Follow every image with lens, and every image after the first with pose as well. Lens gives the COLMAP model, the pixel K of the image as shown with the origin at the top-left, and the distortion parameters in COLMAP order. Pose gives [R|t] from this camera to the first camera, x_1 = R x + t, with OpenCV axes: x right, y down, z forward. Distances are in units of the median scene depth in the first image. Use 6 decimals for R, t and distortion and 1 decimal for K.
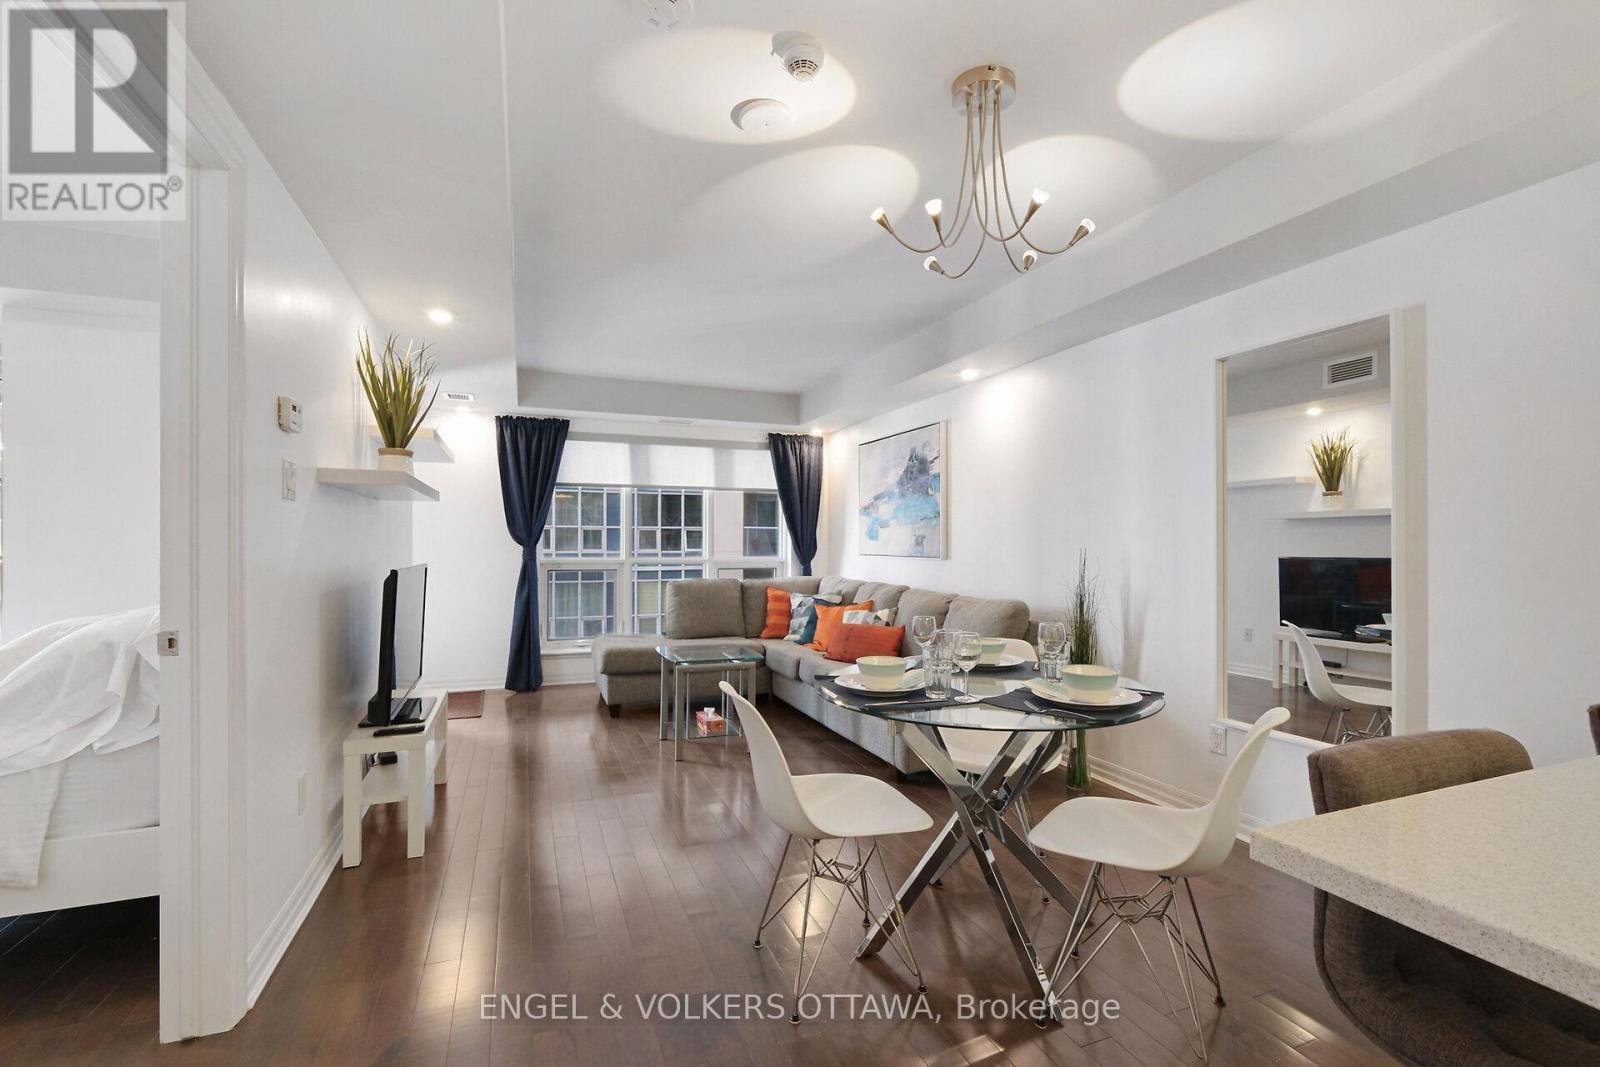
lens RADIAL K [[697.4, 0, 799.9], [0, 697.4, 546.7], [0, 0, 1]] dist [-0.004837, -0.000420]
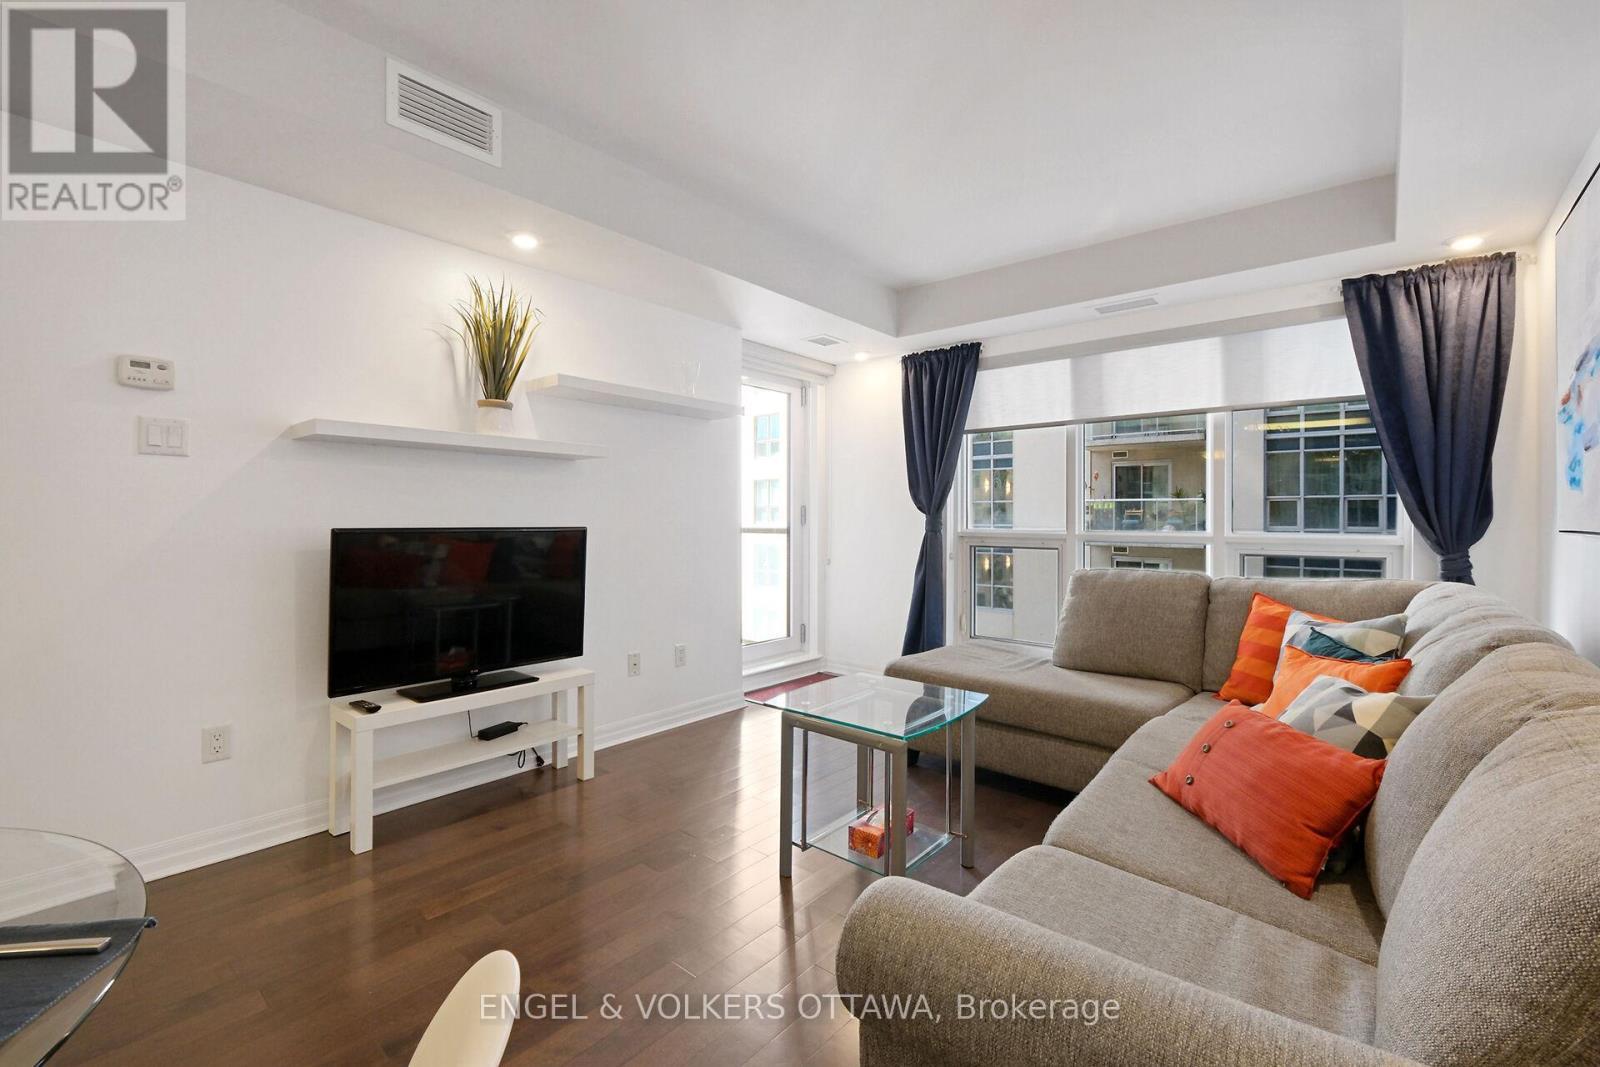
lens RADIAL K [[697.4, 0, 790.1], [0, 697.4, 519.6], [0, 0, 1]] dist [-0.004837, -0.000420]
pose [[0.470901, 0.000621, -0.882186, 0.269336], [-0.006875, 0.999972, -0.002966, 0.010908], [0.882159, 0.007461, 0.470893, 0.578992]]
